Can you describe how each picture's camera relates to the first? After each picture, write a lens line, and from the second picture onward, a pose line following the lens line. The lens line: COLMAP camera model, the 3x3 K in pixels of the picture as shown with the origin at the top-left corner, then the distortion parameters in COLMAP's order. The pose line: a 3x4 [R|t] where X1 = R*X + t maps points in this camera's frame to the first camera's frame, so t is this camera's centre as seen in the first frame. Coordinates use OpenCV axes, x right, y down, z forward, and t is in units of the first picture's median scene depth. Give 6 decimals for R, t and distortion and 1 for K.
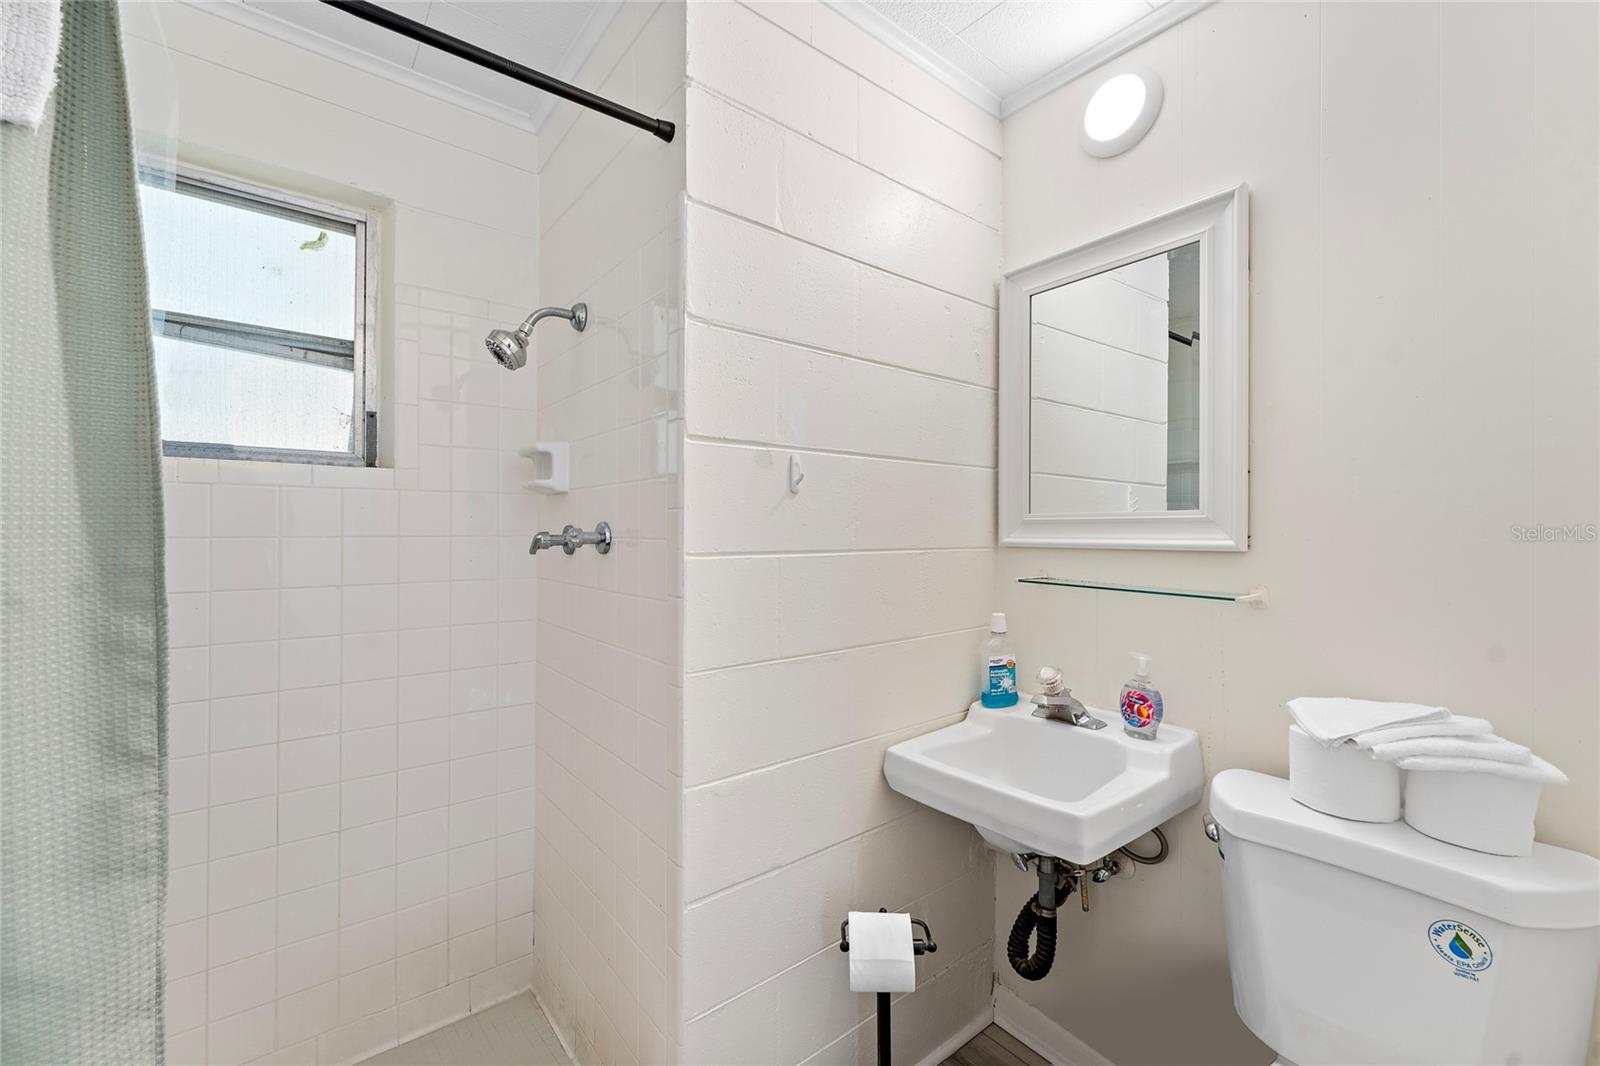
lens RADIAL K [[659.6, 0, 792.5], [0, 659.6, 520.4], [0, 0, 1]] dist [-0.000225, 0.000544]
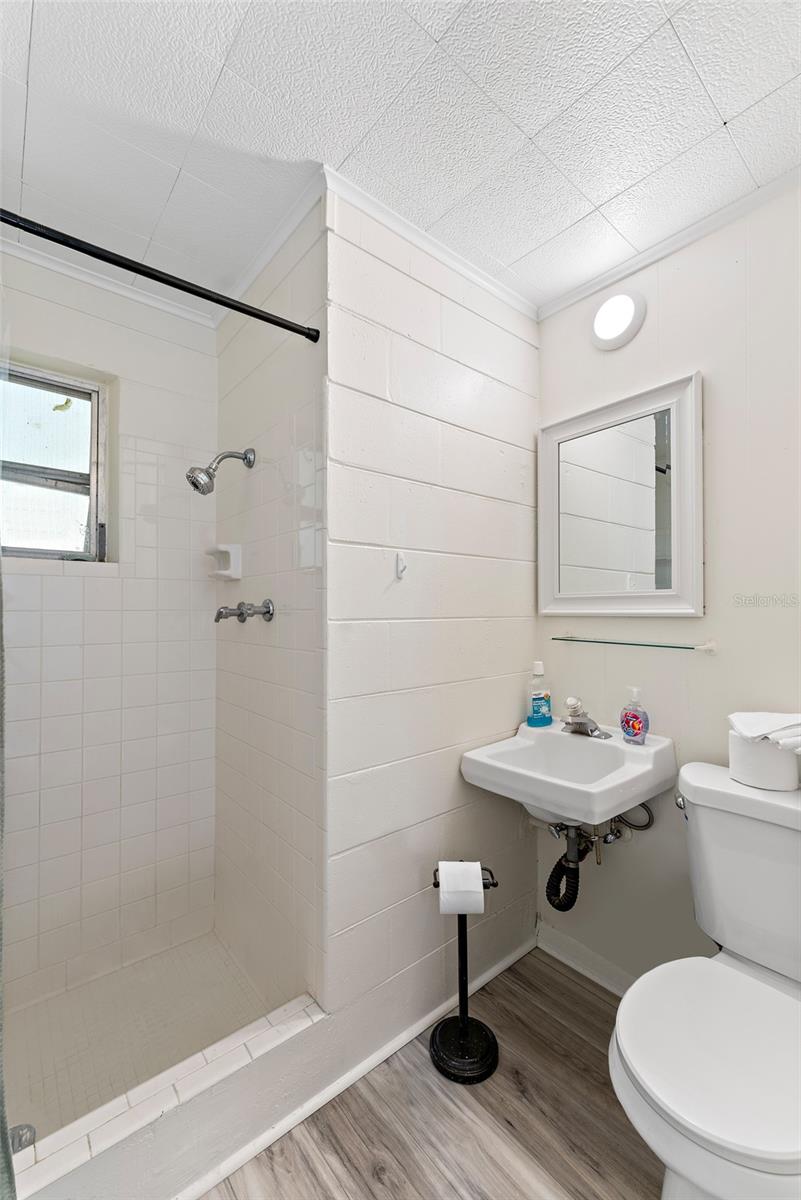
lens RADIAL K [[494.7, 0, 398.3], [0, 494.7, 599.8], [0, 0, 1]] dist [-0.000225, 0.000544]
pose [[0.999680, -0.004866, 0.024839, -0.026073], [0.005021, 0.999968, -0.006189, 0.011596], [-0.024808, 0.006311, 0.999672, -0.095905]]
